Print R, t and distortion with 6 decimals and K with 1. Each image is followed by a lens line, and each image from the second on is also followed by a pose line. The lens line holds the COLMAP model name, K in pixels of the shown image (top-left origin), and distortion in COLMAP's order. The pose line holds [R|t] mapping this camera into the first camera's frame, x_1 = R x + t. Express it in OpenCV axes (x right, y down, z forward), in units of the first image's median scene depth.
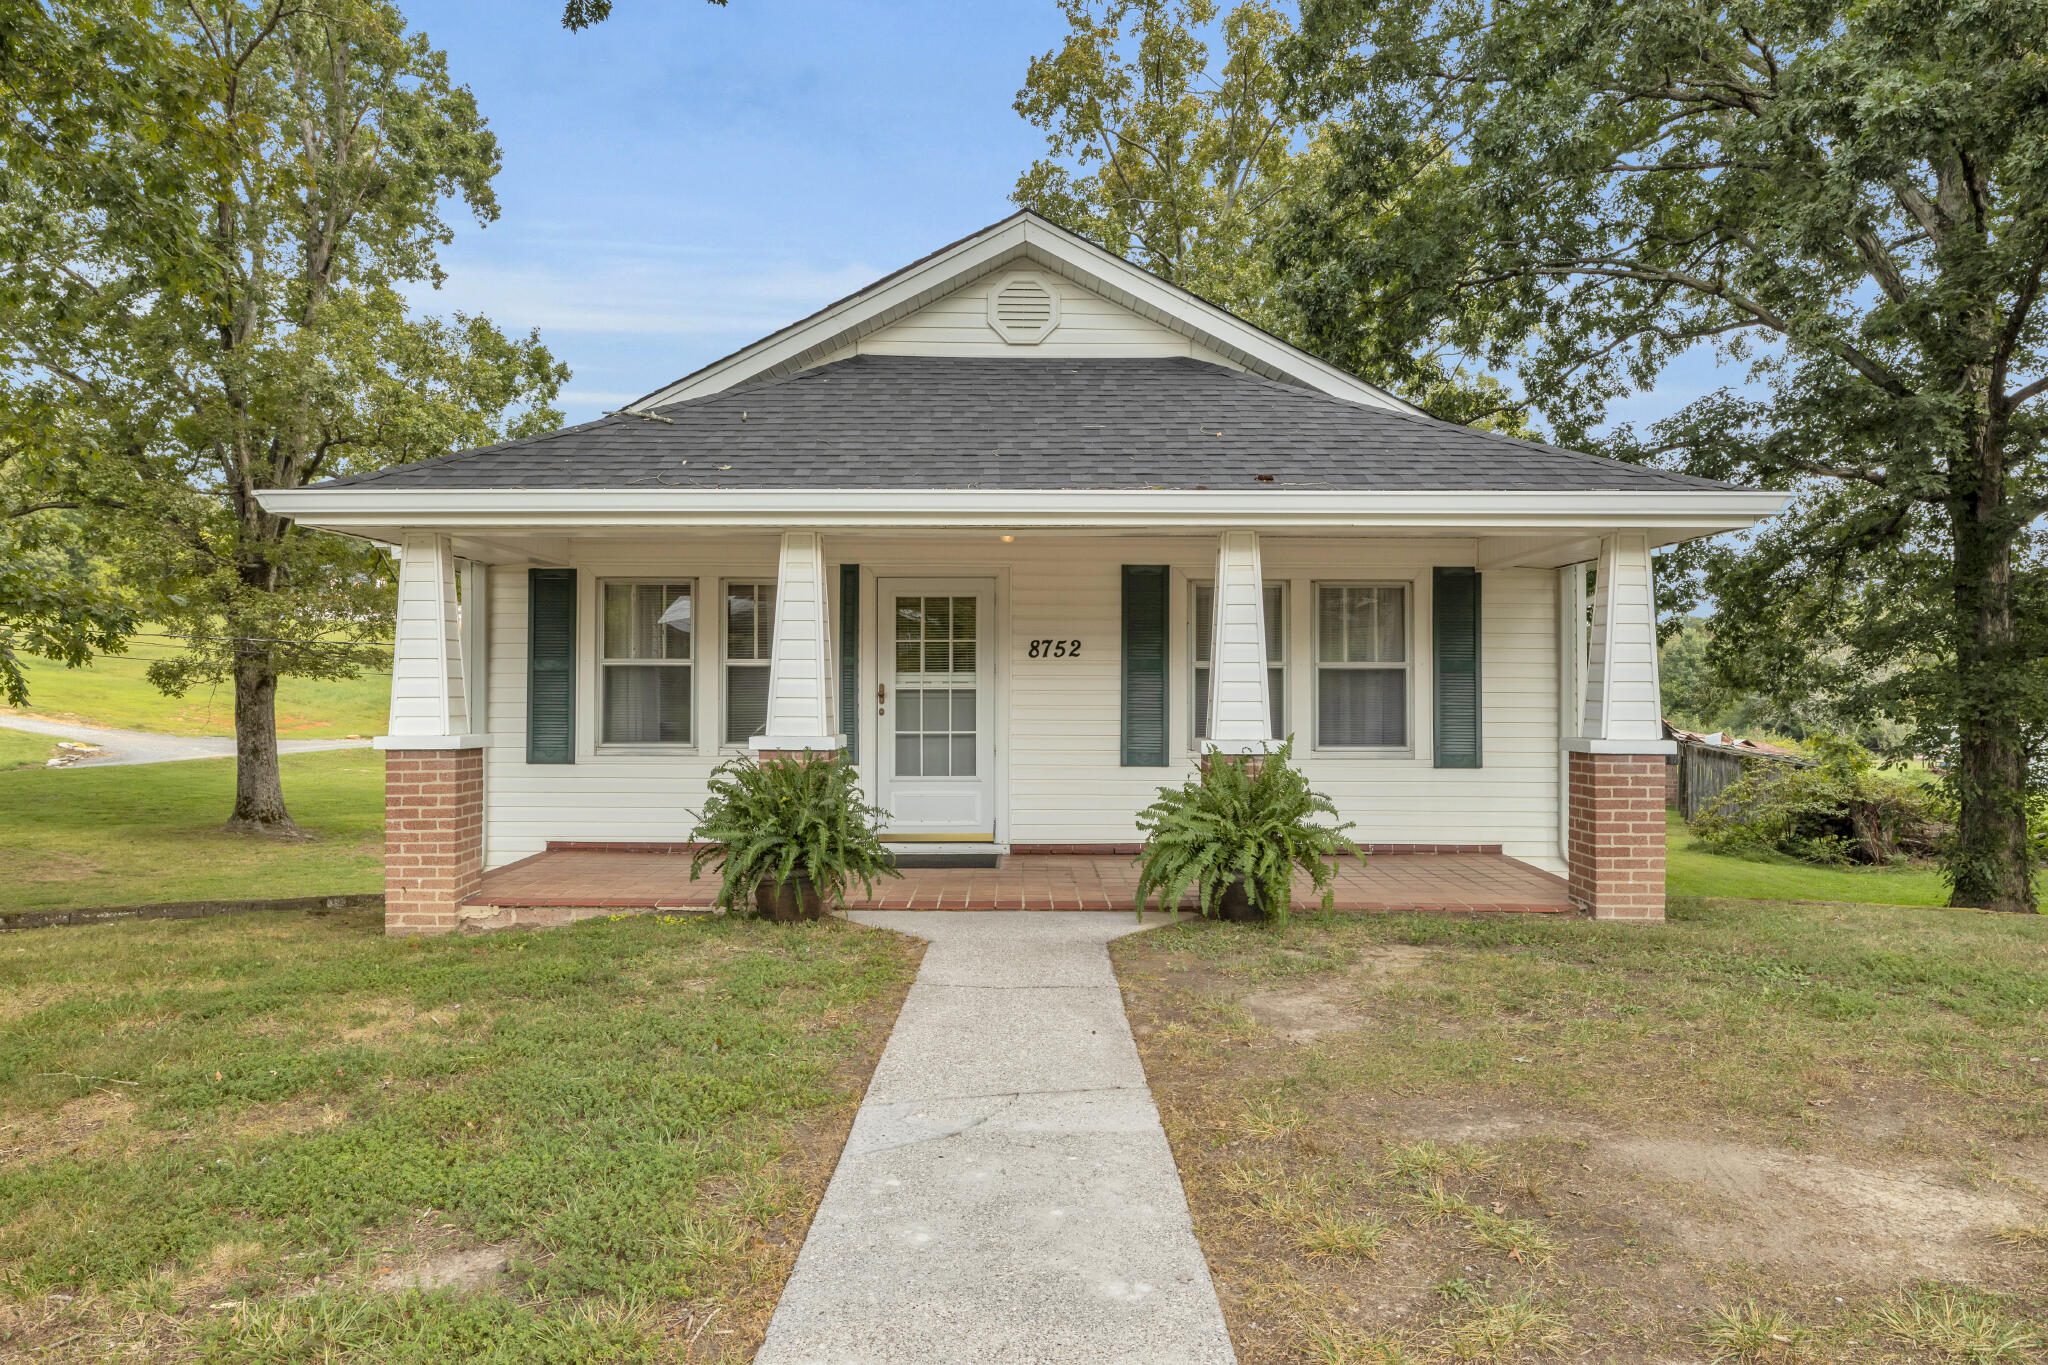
lens RADIAL K [[1331.9, 0, 1041.5], [0, 1331.9, 680.6], [0, 0, 1]] dist [0.000889, -0.000858]
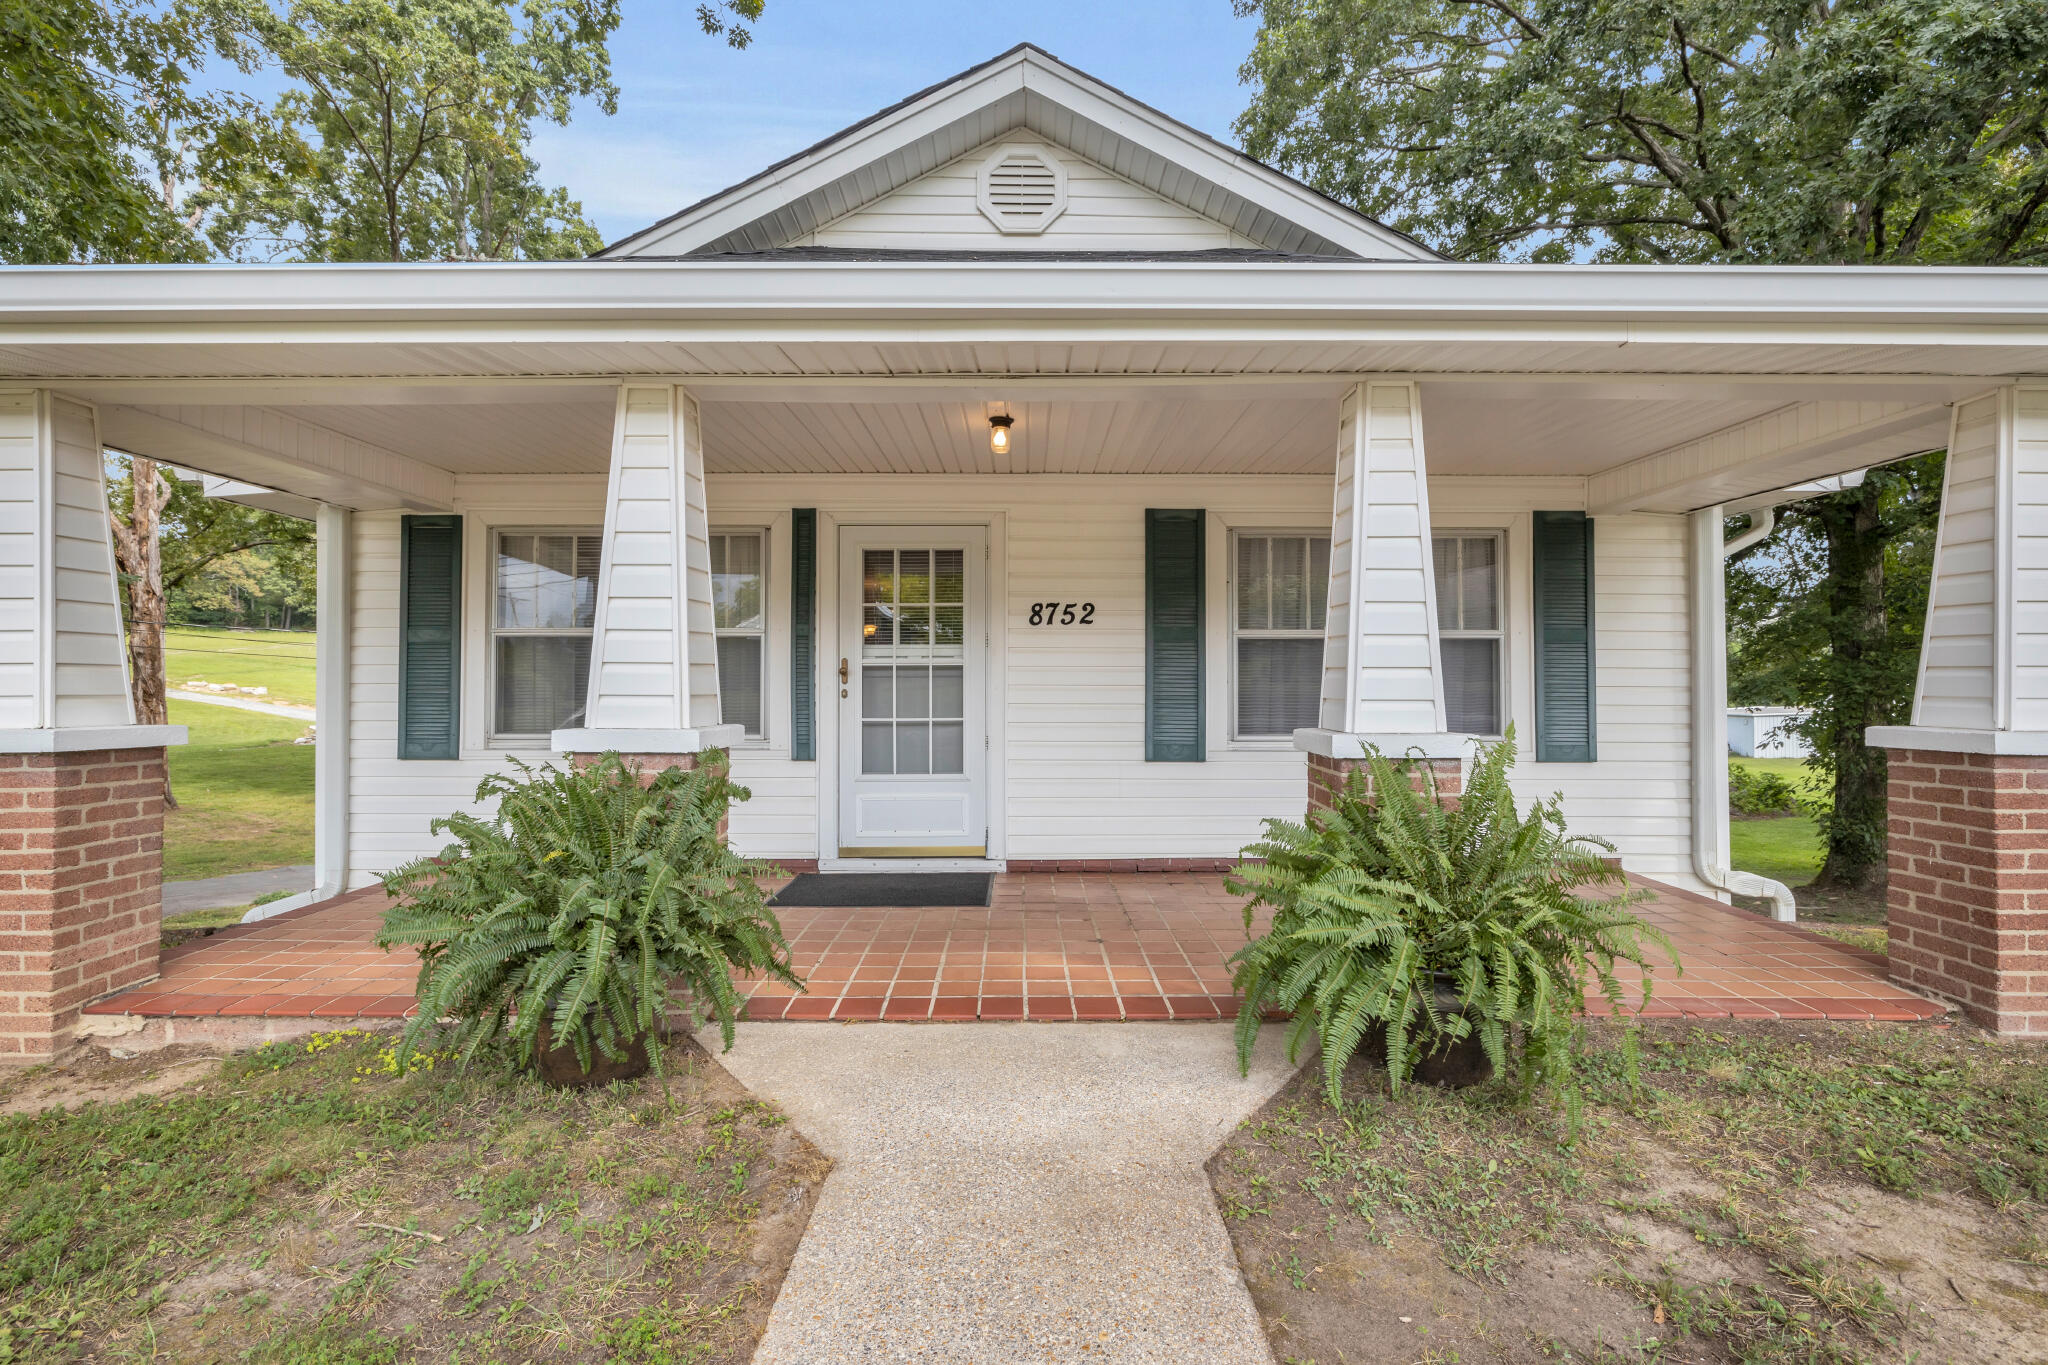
lens RADIAL K [[906.6, 0, 1032.1], [0, 906.6, 680.6], [0, 0, 1]] dist [-0.001853, -0.000297]
pose [[0.999997, -0.002332, 0.000125, -0.008006], [0.002332, 0.999997, -0.000529, 0.016136], [-0.000124, 0.000529, 1.000000, 0.457006]]
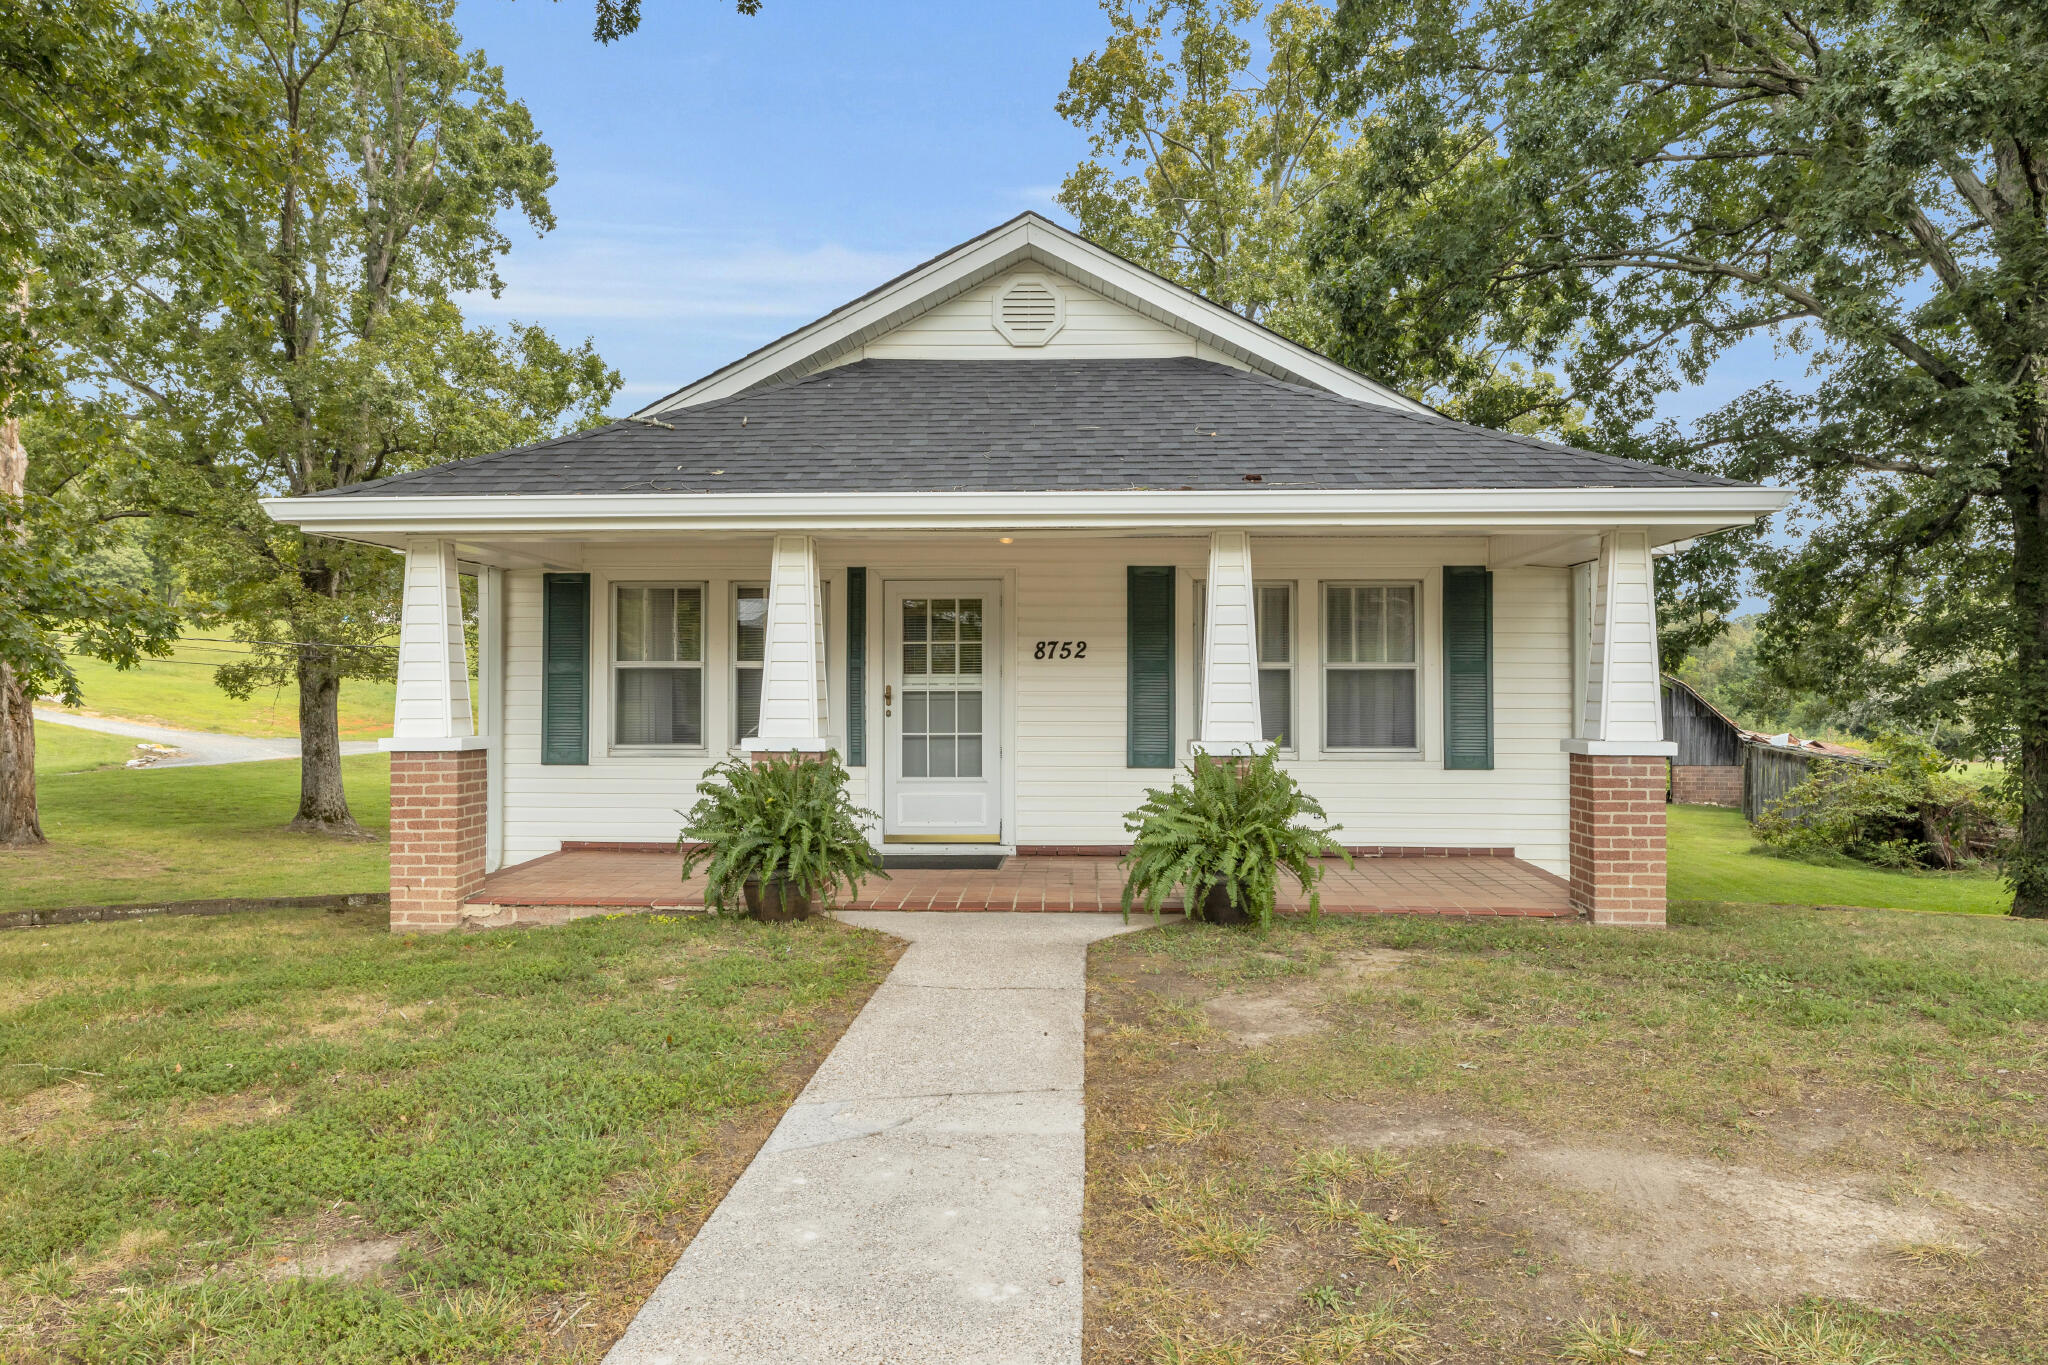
lens RADIAL K [[1331.9, 0, 1041.5], [0, 1331.9, 680.6], [0, 0, 1]] dist [0.000889, -0.000858]
pose [[0.999021, -0.002285, -0.044178, 0.039824], [0.002248, 0.999997, -0.000890, -0.000252], [0.044180, 0.000790, 0.999023, 0.000052]]
